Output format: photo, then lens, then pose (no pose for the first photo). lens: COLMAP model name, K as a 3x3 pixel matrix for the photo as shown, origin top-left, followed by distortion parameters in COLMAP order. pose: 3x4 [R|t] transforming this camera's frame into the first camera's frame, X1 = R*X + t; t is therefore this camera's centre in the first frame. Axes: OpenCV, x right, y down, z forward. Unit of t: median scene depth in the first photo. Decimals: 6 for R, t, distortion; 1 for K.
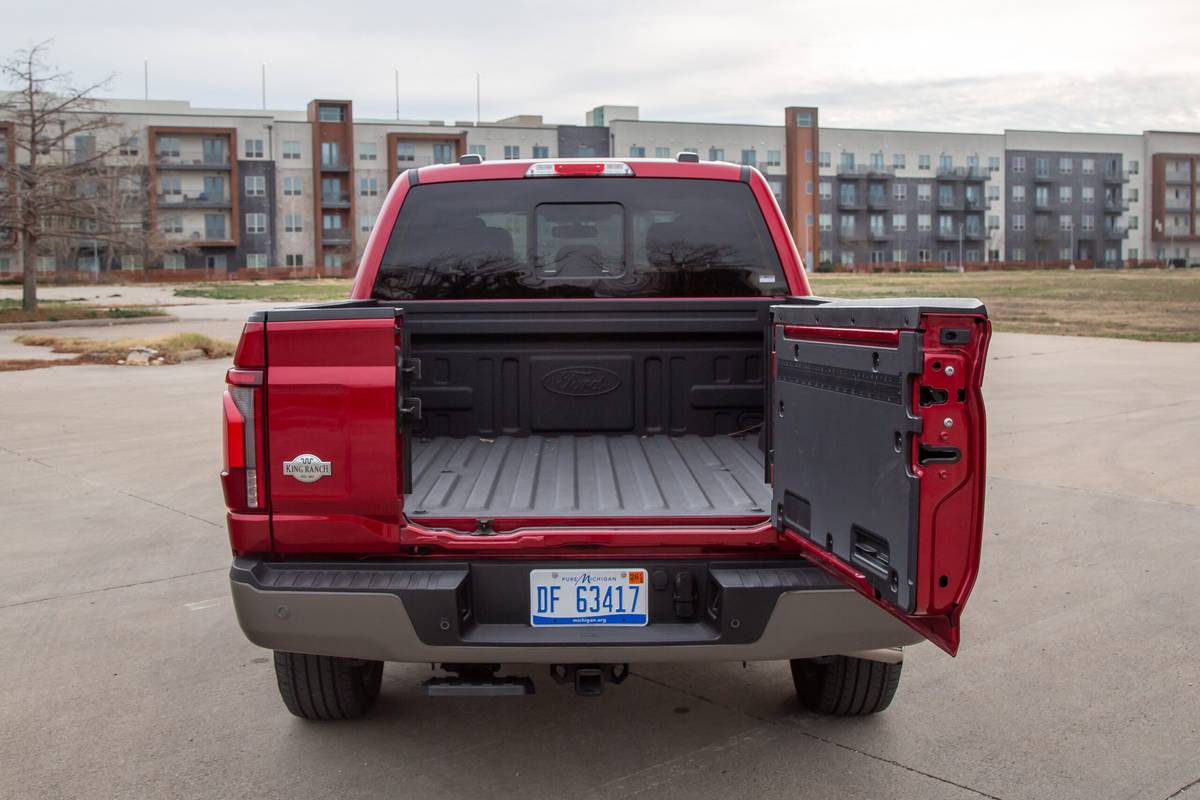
lens RADIAL K [[1313.7, 0, 563.2], [0, 1313.7, 337.1], [0, 0, 1]] dist [-0.048655, 0.032396]
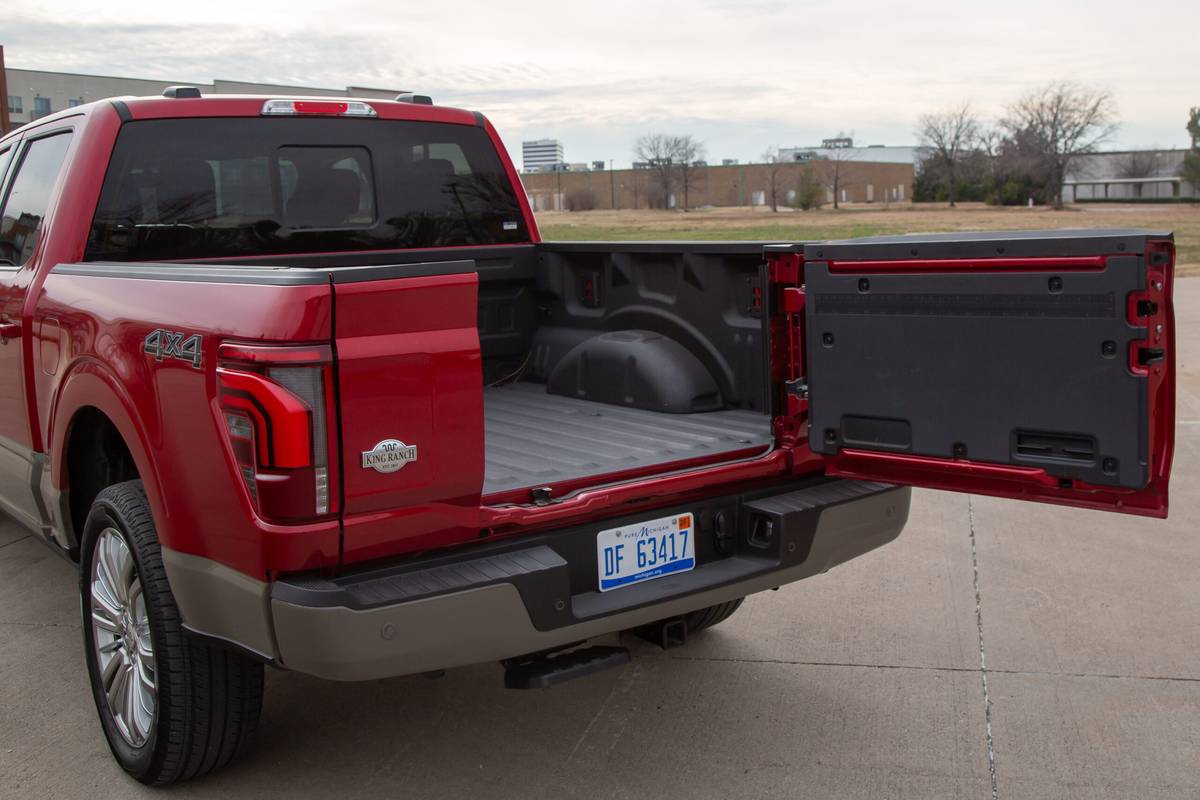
lens RADIAL K [[1305.7, 0, 695.5], [0, 1305.7, 313.1], [0, 0, 1]] dist [-0.018985, 0.017180]
pose [[0.771413, -0.063421, 0.633167, -0.184015], [0.051860, 0.997977, 0.036779, -0.003824], [-0.634219, 0.004464, 0.773141, 0.075093]]
